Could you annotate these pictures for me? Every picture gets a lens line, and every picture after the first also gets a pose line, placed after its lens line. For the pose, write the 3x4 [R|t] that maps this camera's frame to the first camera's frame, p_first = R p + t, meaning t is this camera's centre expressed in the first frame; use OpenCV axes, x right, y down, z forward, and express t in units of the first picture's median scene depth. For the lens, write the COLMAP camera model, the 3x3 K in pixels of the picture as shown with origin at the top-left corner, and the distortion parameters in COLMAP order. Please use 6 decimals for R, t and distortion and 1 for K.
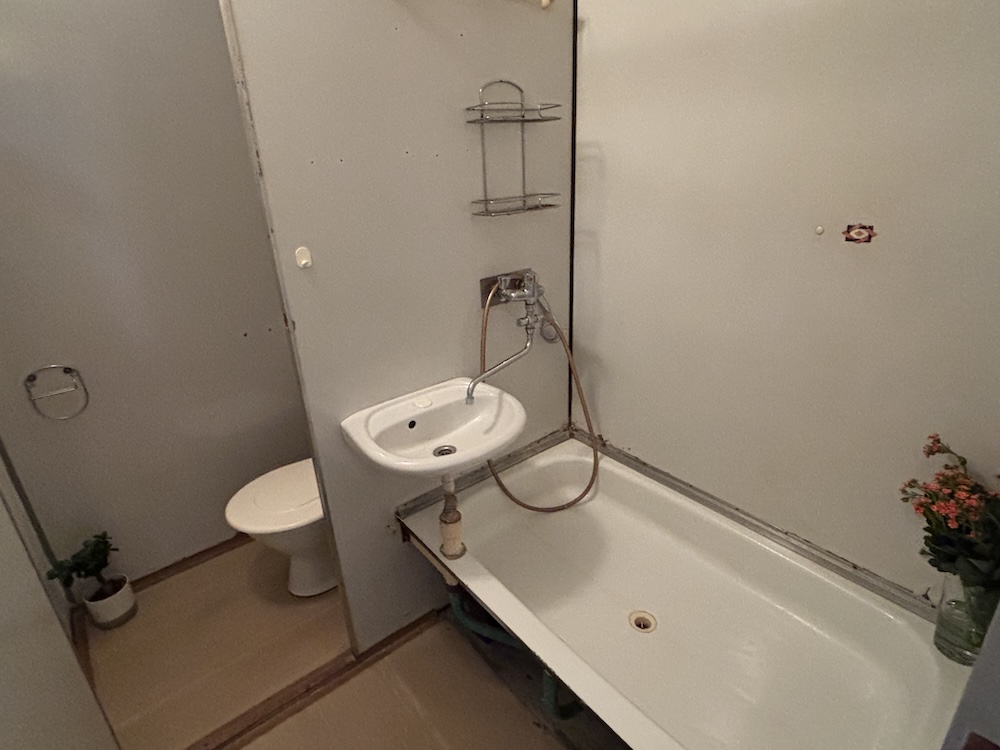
lens RADIAL K [[513.1, 0, 496.2], [0, 513.1, 373.8], [0, 0, 1]] dist [-0.003518, 0.001449]
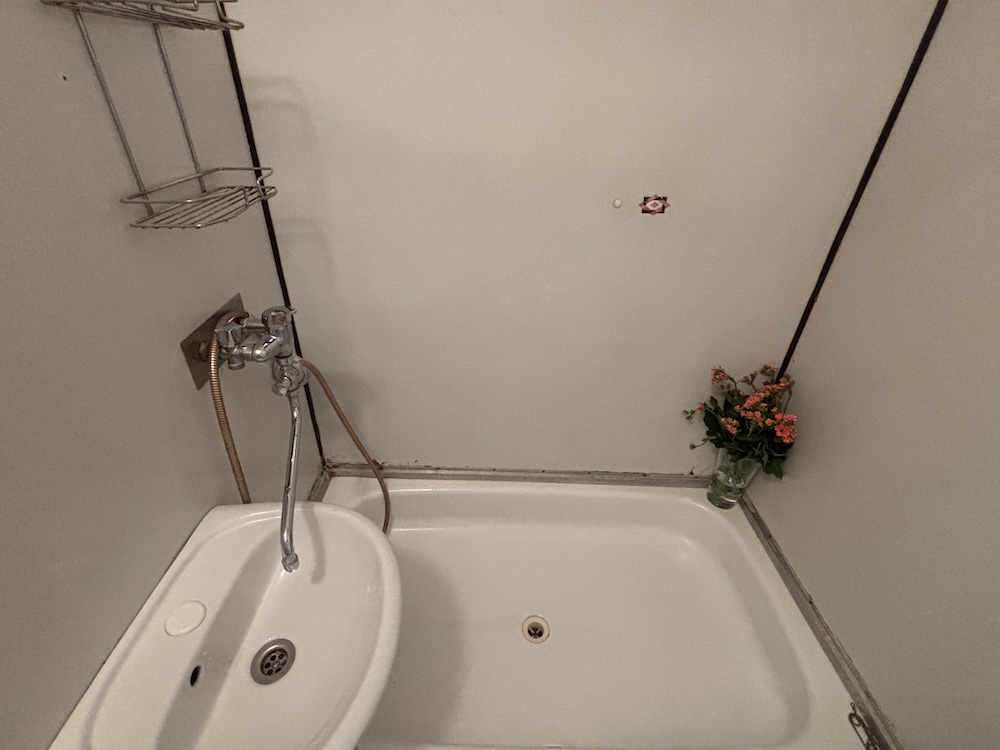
lens RADIAL K [[442.0, 0, 493.7], [0, 442.0, 377.1], [0, 0, 1]] dist [0.006763, 0.000356]
pose [[0.630121, -0.367968, 0.683775, -0.177114], [0.259001, 0.929758, 0.261664, -0.216638], [-0.732029, 0.012218, 0.681164, 0.515175]]
